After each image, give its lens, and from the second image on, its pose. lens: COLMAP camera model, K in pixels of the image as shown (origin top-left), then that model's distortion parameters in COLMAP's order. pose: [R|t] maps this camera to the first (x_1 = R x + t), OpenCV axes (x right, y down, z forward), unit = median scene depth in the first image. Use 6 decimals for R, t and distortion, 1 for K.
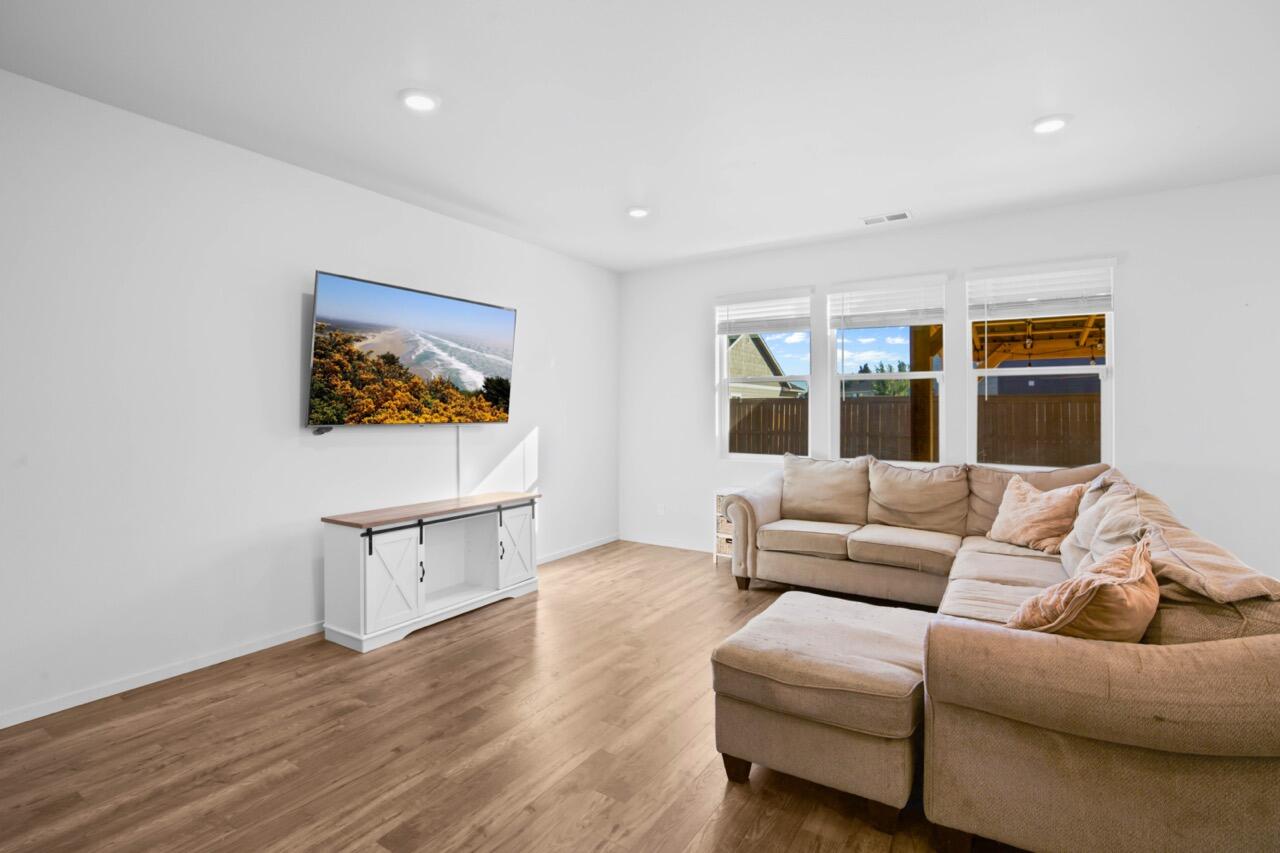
lens RADIAL K [[601.7, 0, 641.4], [0, 601.7, 421.4], [0, 0, 1]] dist [-0.037792, 0.004889]
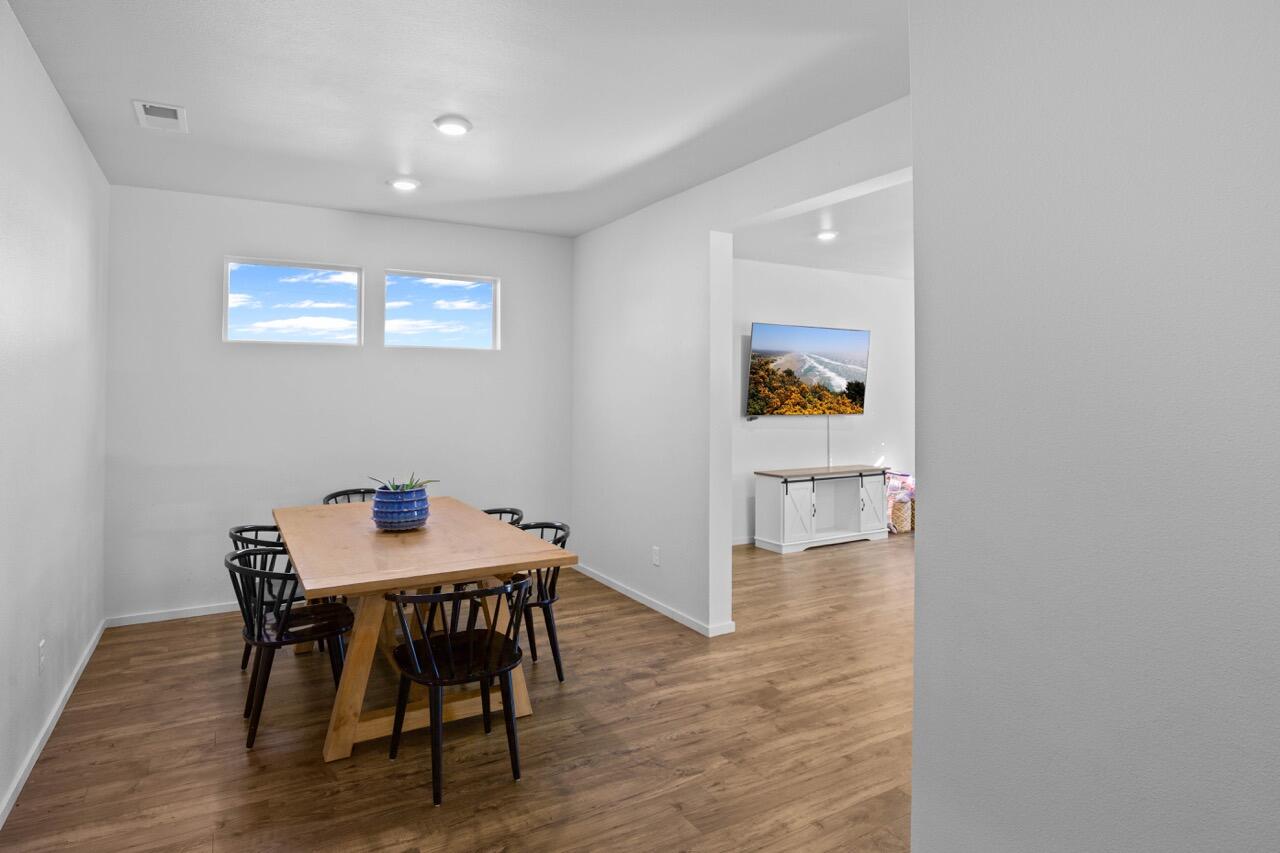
lens RADIAL K [[694.6, 0, 608.7], [0, 694.6, 404.3], [0, 0, 1]] dist [0.023184, 0.000032]
pose [[0.887203, 0.009246, -0.461286, -0.006249], [-0.010355, 0.999946, 0.000128, -0.018088], [0.461263, 0.004663, 0.887251, -0.787764]]
